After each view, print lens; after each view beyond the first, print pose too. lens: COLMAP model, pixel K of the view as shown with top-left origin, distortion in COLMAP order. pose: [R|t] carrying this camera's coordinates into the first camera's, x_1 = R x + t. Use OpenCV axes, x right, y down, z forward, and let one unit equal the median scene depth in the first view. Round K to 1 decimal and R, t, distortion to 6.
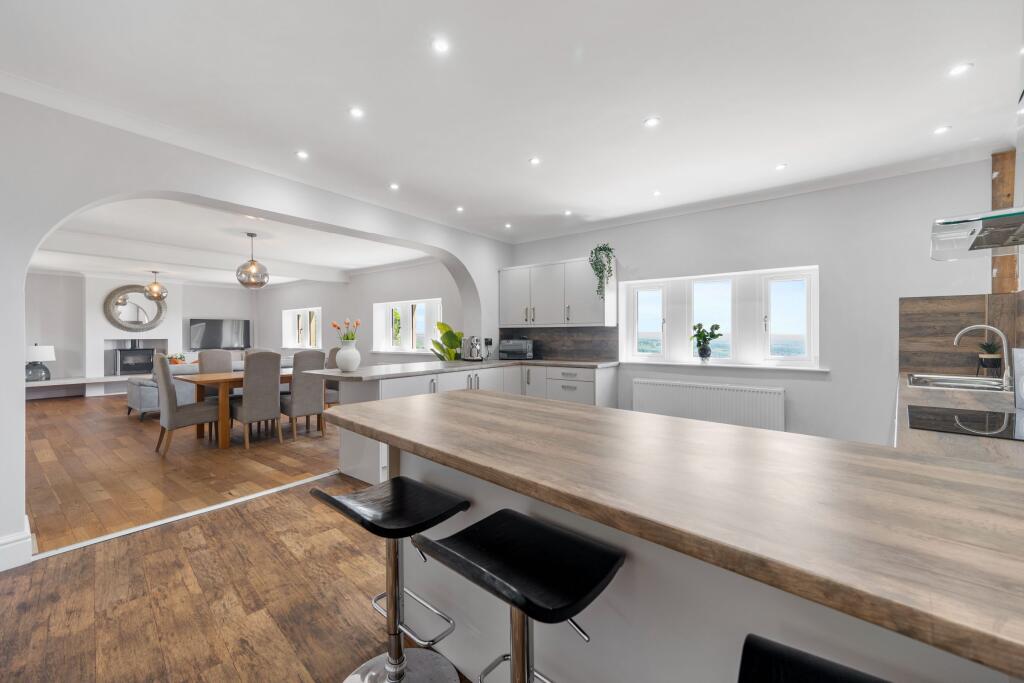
lens RADIAL K [[403.6, 0, 511.0], [0, 403.6, 333.7], [0, 0, 1]] dist [0.002507, -0.000748]
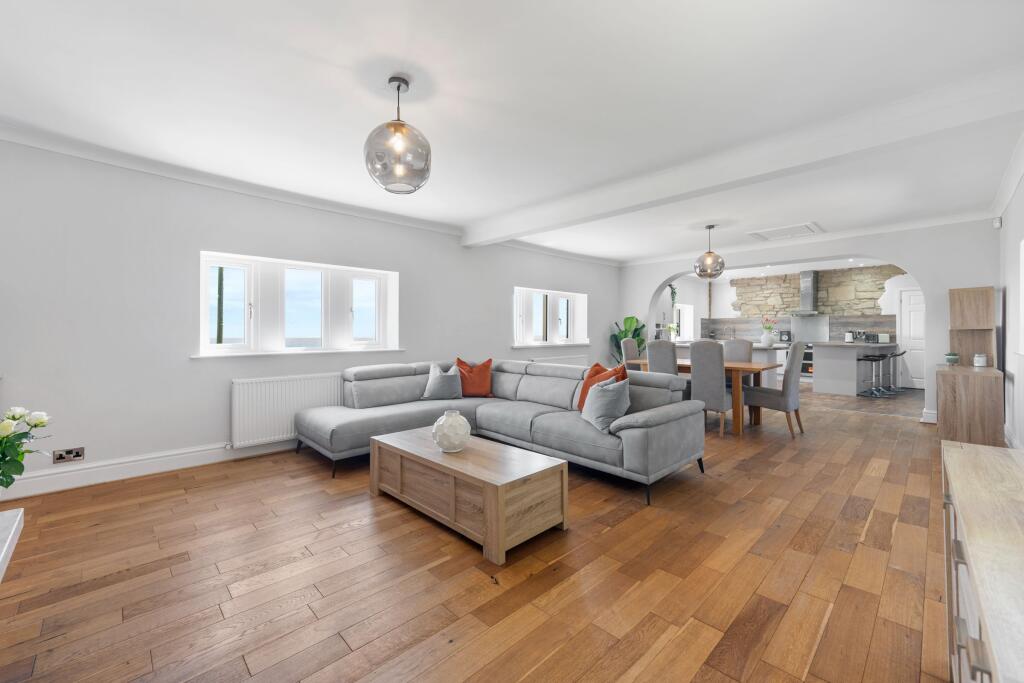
lens RADIAL K [[403.6, 0, 513.6], [0, 403.6, 329.2], [0, 0, 1]] dist [0.002507, -0.000748]
pose [[0.154732, 0.005374, 0.987942, -2.658070], [-0.005747, 0.999973, -0.004539, 0.030266], [-0.987940, -0.004975, 0.154758, 2.050825]]
